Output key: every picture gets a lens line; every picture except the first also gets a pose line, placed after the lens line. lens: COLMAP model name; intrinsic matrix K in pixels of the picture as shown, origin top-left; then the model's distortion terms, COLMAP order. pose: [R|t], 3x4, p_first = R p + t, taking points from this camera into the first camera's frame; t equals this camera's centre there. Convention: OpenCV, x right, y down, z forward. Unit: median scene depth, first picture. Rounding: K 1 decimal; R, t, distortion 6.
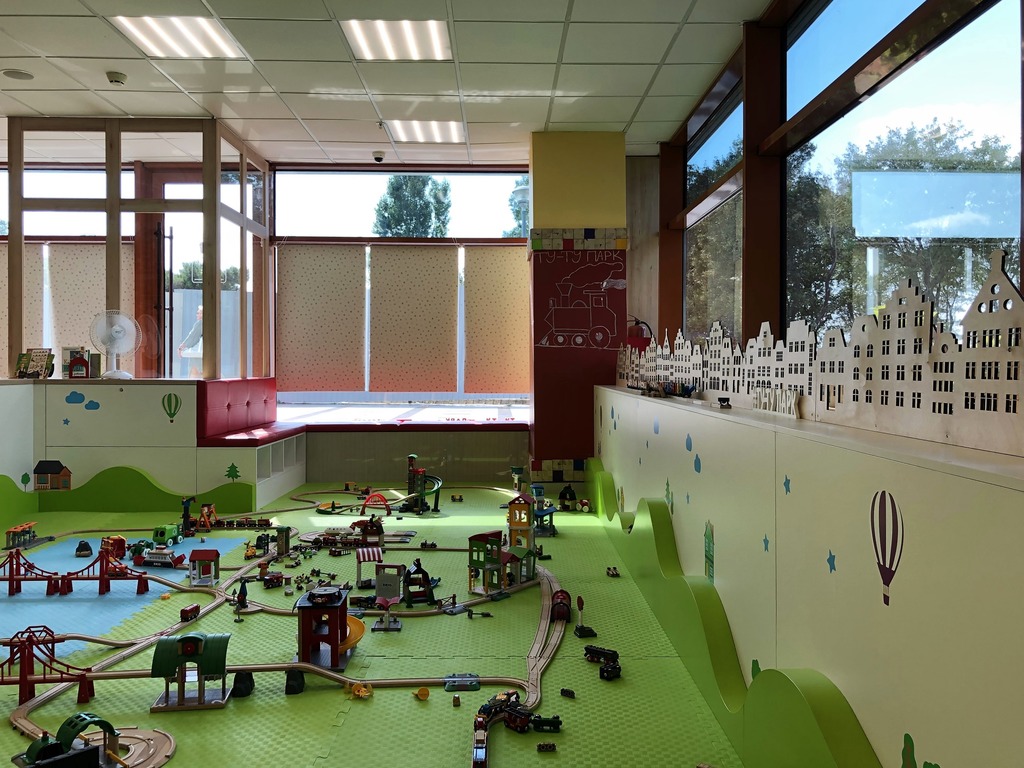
lens RADIAL K [[858.6, 0, 512.0], [0, 858.6, 384.0], [0, 0, 1]] dist [0.013395, 0.011381]
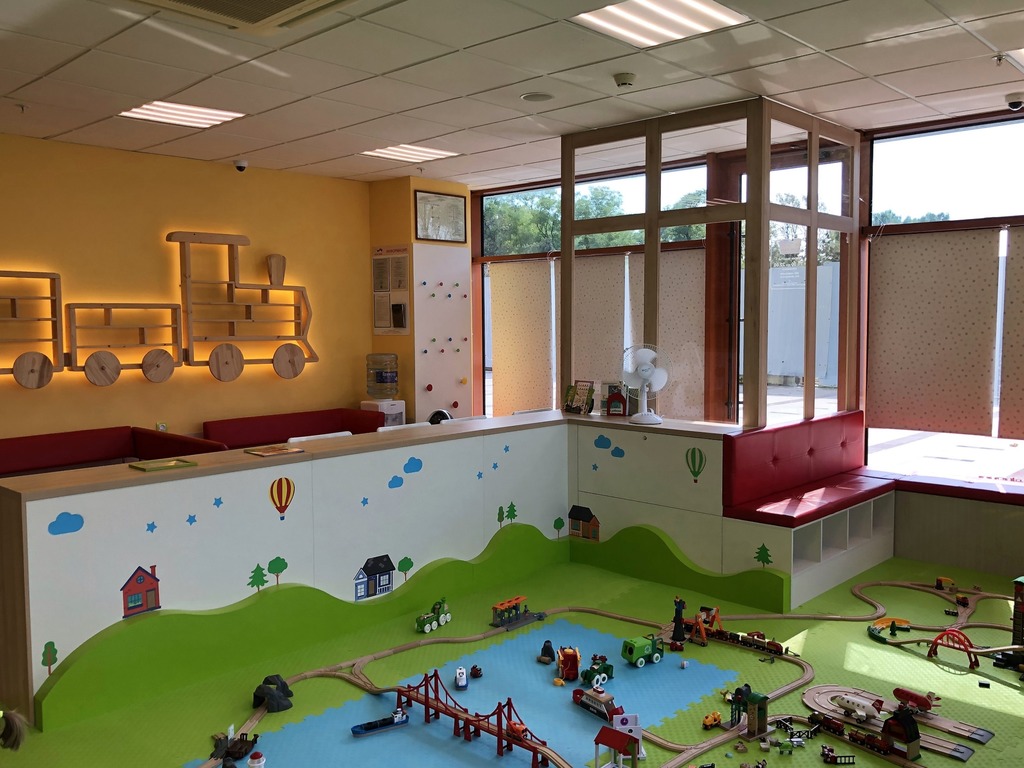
lens RADIAL K [[875.8, 0, 511.6], [0, 875.8, 369.5], [0, 0, 1]] dist [-0.002713, -0.003112]
pose [[0.718391, 0.038149, -0.694592, 0.054896], [-0.009041, 0.998923, 0.045513, -0.096552], [0.695581, -0.026416, 0.717962, 0.267205]]
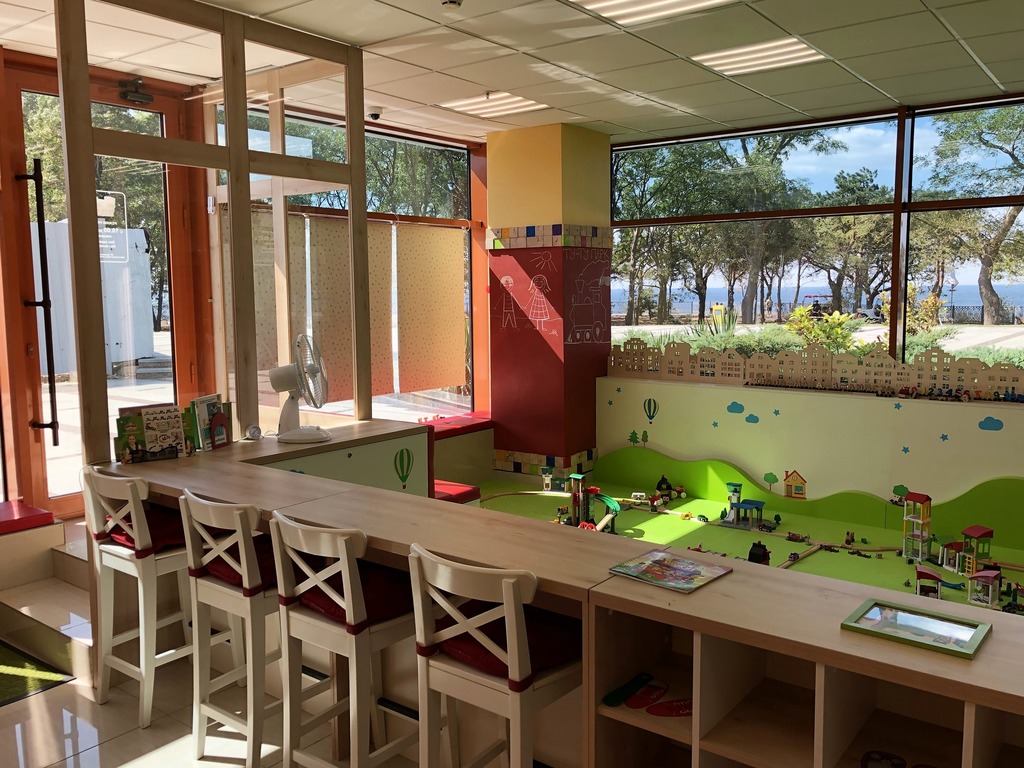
lens RADIAL K [[858.6, 0, 512.0], [0, 858.6, 384.0], [0, 0, 1]] dist [0.013395, 0.011381]
pose [[0.620680, -0.094722, 0.778321, -0.849612], [0.010452, 0.993587, 0.112585, -0.119245], [-0.783994, -0.061744, 0.617690, 0.463562]]
